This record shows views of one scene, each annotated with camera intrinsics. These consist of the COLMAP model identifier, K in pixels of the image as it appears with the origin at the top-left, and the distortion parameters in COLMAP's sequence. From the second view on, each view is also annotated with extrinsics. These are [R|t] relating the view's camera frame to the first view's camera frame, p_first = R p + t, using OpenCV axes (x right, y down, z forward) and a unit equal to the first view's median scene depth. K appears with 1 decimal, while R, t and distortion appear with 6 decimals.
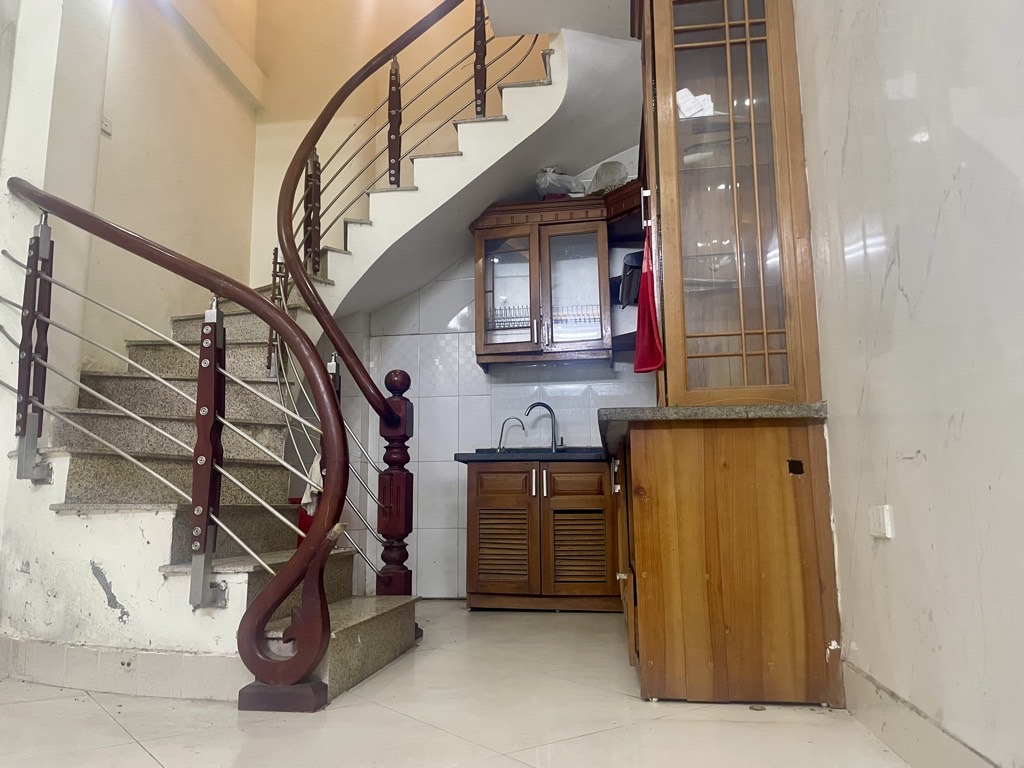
lens RADIAL K [[767.5, 0, 512.0], [0, 767.5, 384.0], [0, 0, 1]] dist [0.081527, -0.113266]
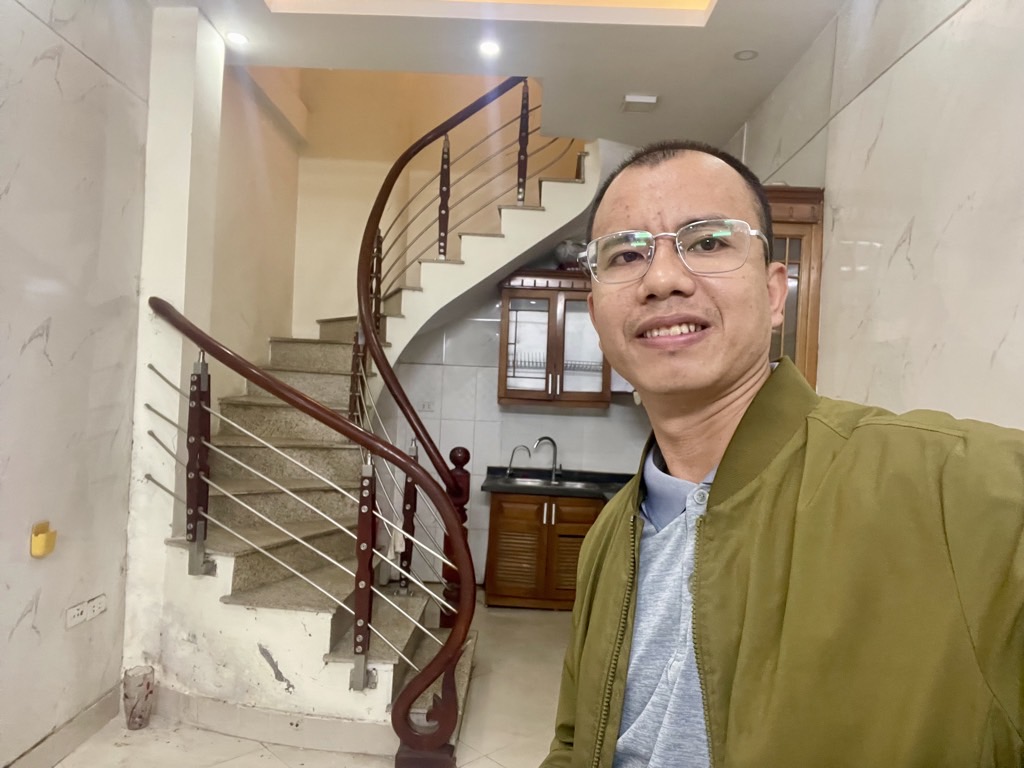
lens RADIAL K [[701.8, 0, 534.4], [0, 701.8, 393.9], [0, 0, 1]] dist [0.060940, -0.066957]
pose [[0.986610, 0.054838, 0.153603, -0.280942], [-0.079211, 0.984361, 0.157349, -0.387426], [-0.142572, -0.167409, 0.975524, -0.141131]]
